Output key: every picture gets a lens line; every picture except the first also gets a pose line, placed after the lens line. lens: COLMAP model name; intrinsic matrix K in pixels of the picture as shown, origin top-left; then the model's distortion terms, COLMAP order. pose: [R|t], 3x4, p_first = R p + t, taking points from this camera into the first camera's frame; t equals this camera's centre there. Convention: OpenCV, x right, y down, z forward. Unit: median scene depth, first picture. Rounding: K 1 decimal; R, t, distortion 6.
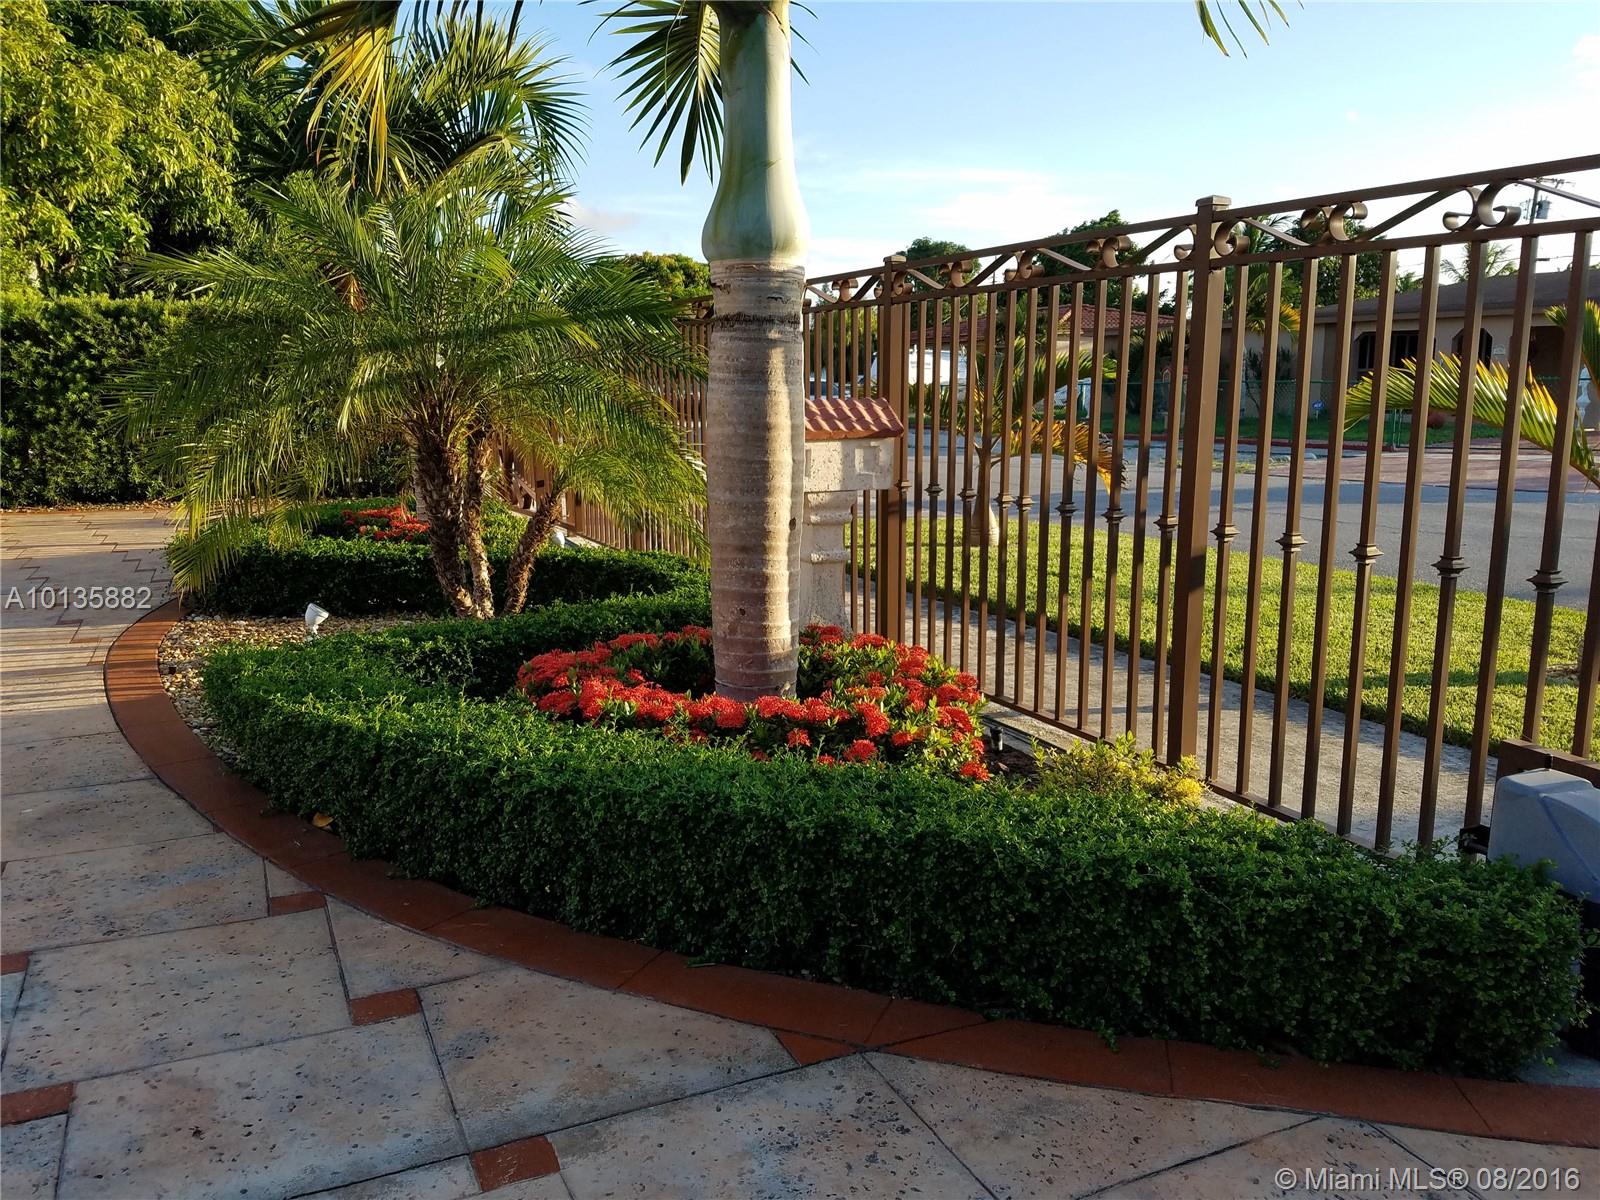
lens RADIAL K [[1259.2, 0, 795.4], [0, 1259.2, 599.5], [0, 0, 1]] dist [0.011318, -0.028345]
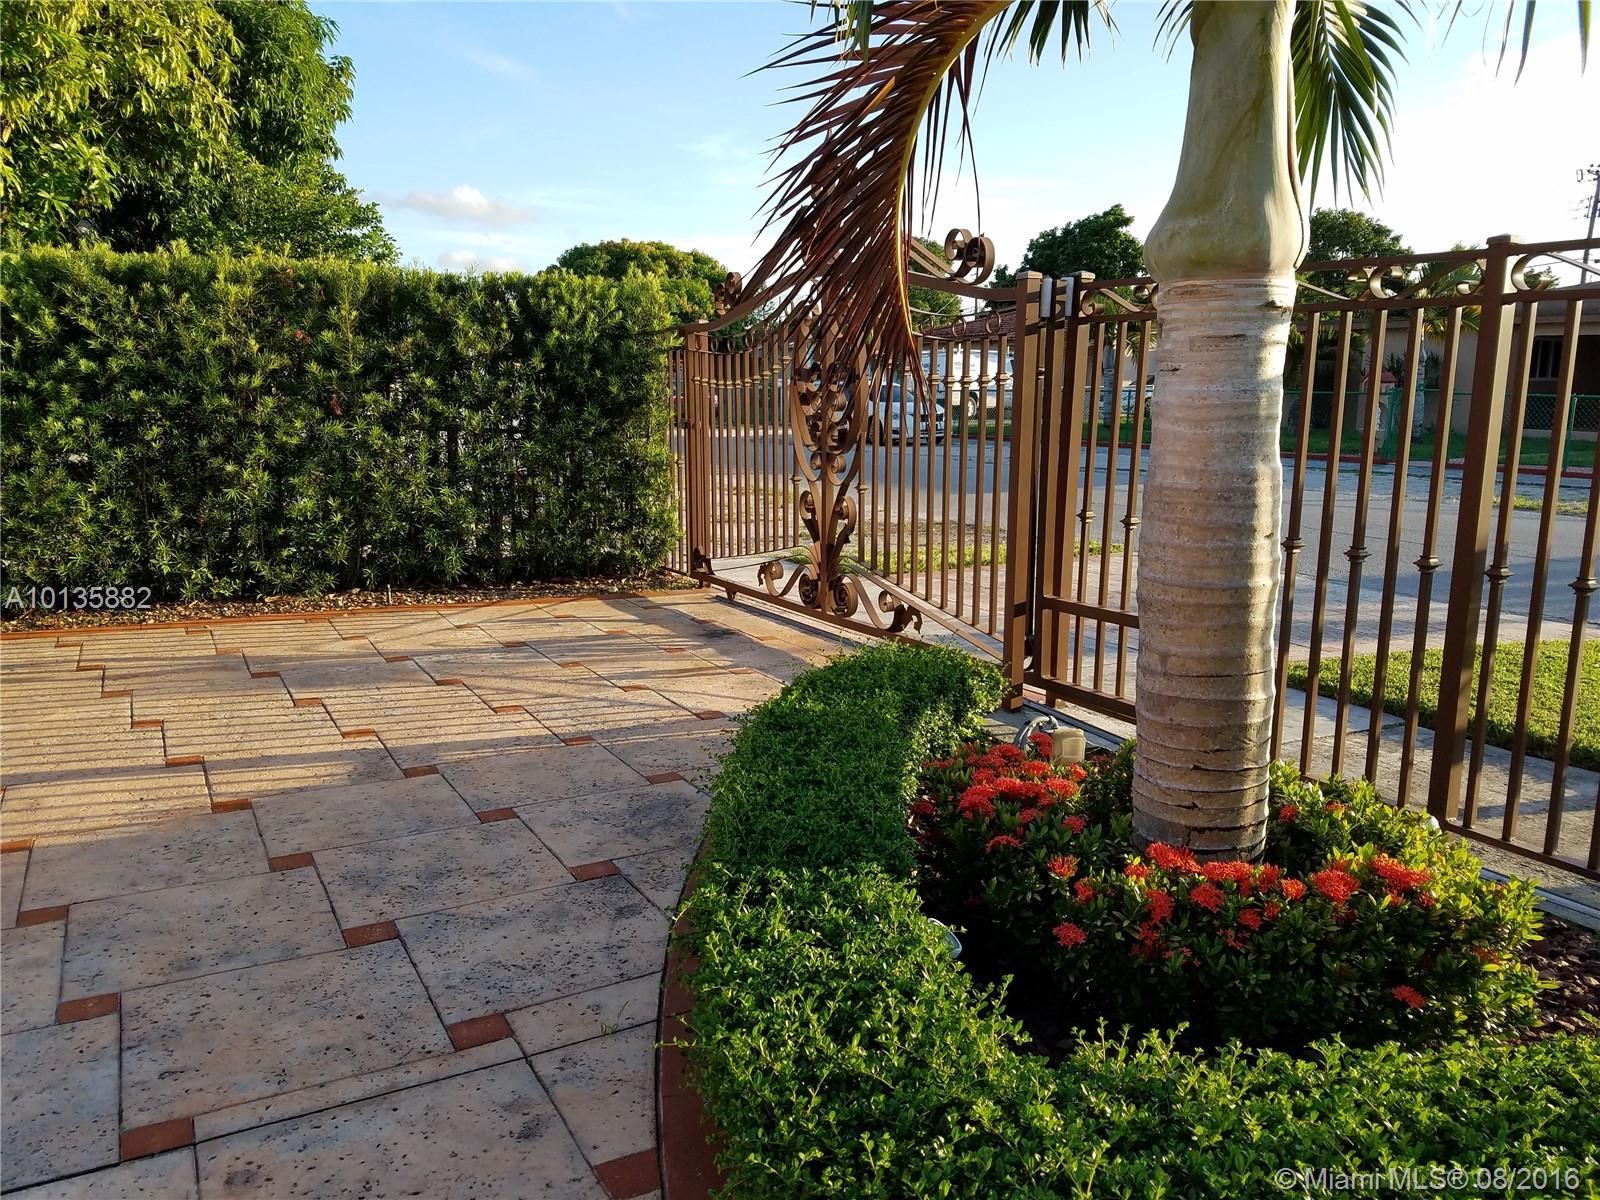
lens RADIAL K [[1259.2, 0, 804.2], [0, 1259.2, 605.6], [0, 0, 1]] dist [0.011318, -0.028345]
pose [[0.997781, -0.002004, 0.066545, -0.274410], [0.001553, 0.999976, 0.006821, -0.082671], [-0.066557, -0.006703, 0.997760, 0.413281]]
